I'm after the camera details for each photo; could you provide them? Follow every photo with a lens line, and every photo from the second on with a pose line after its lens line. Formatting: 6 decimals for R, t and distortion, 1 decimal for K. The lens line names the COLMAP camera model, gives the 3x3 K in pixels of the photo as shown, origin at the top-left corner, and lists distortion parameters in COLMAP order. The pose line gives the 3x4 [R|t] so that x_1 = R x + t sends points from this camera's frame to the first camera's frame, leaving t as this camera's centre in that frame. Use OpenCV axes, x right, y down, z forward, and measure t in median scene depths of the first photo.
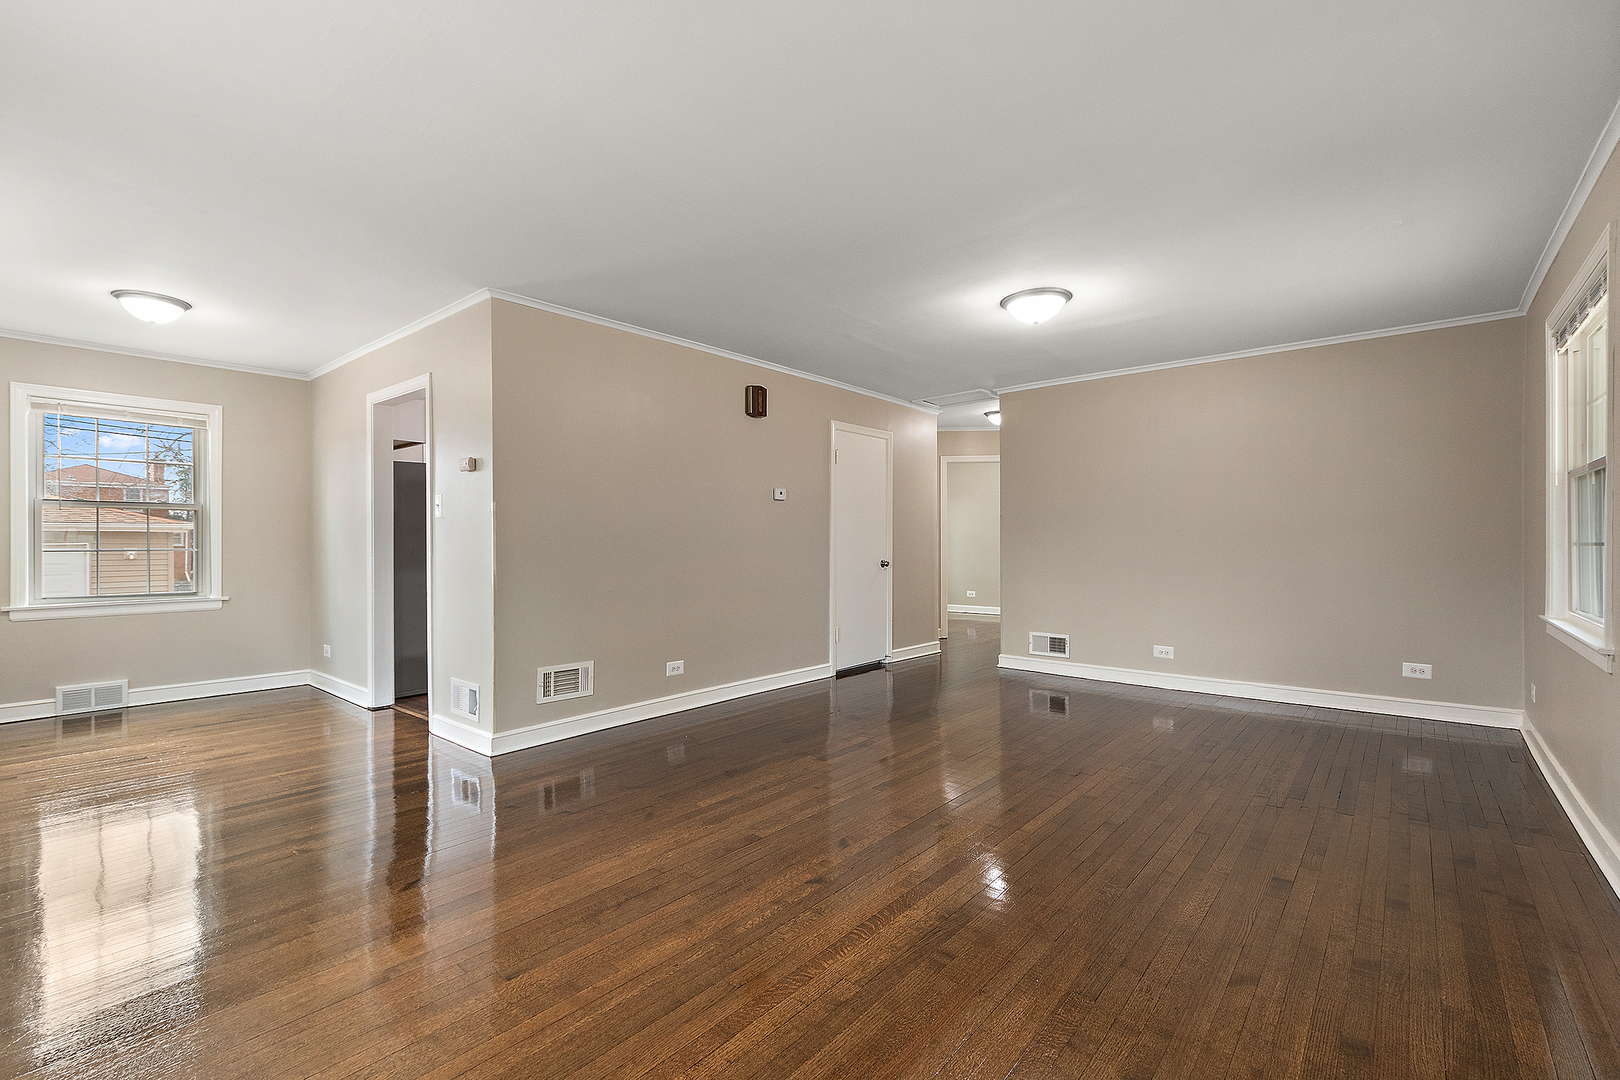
lens RADIAL K [[714.4, 0, 813.3], [0, 714.4, 540.9], [0, 0, 1]] dist [-0.000991, -0.000609]
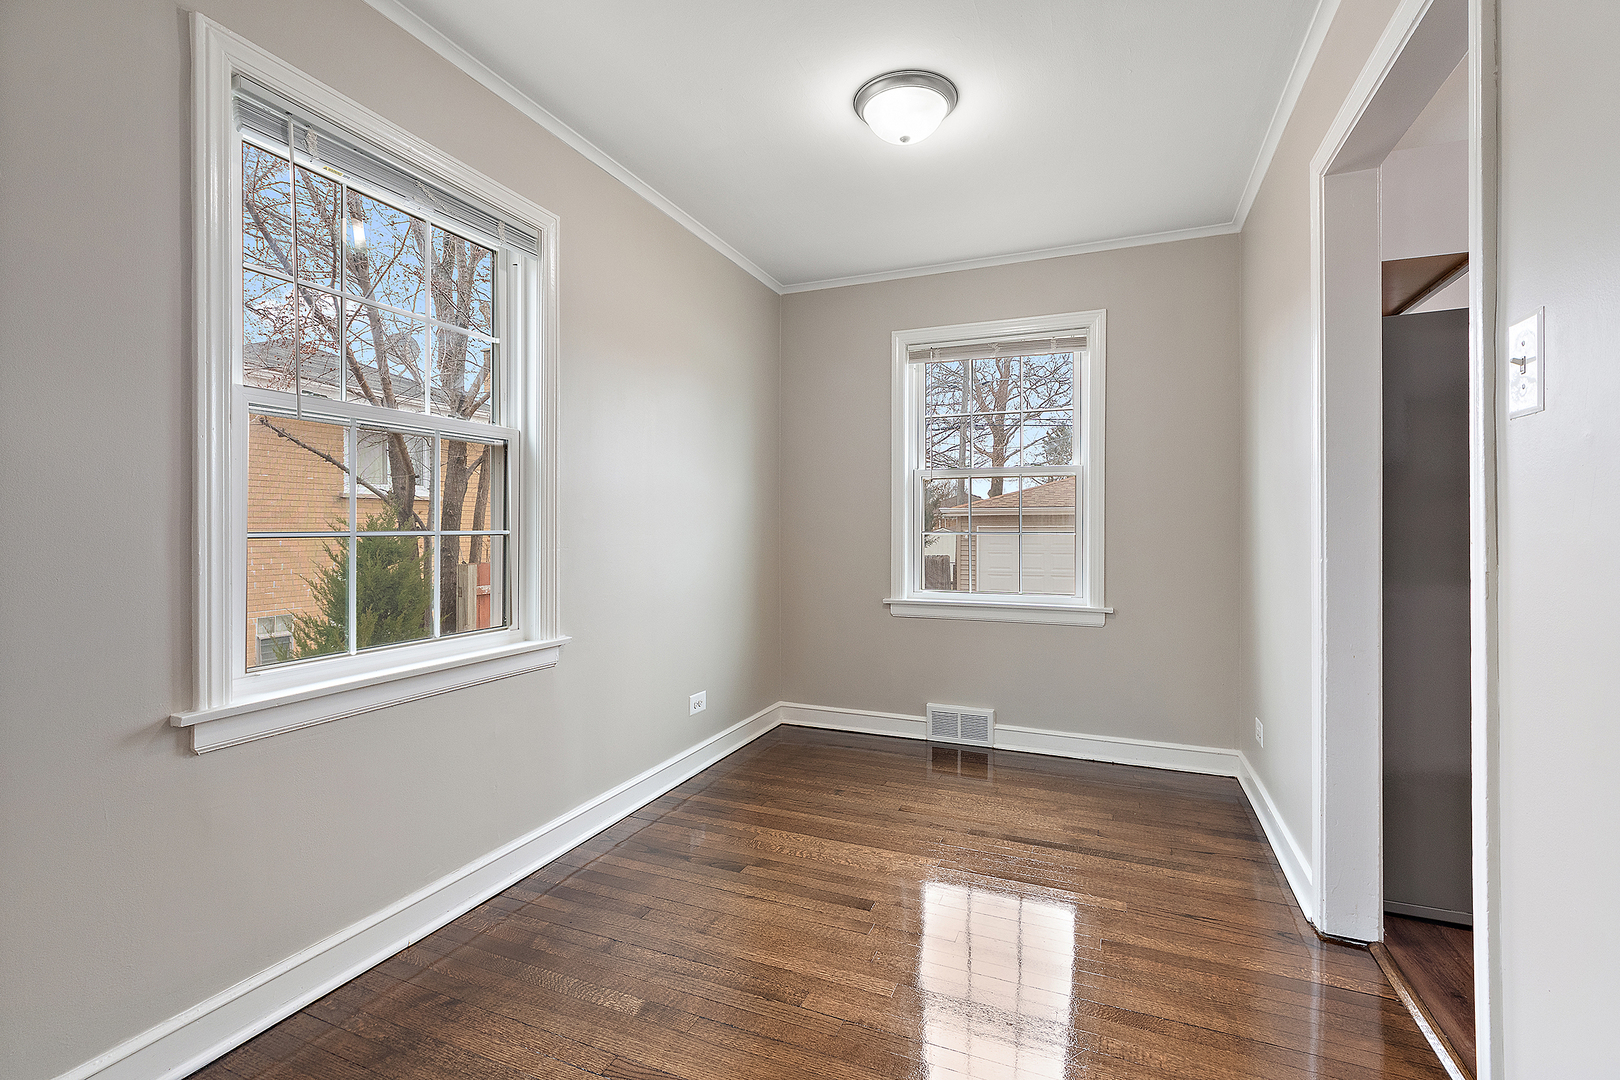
lens RADIAL K [[737.0, 0, 817.6], [0, 737.0, 525.8], [0, 0, 1]] dist [-0.002736, -0.000728]
pose [[0.326415, 0.015360, -0.945102, -0.319620], [-0.001461, 0.999875, 0.015746, -0.006468], [0.945225, -0.003759, 0.326397, 0.603797]]
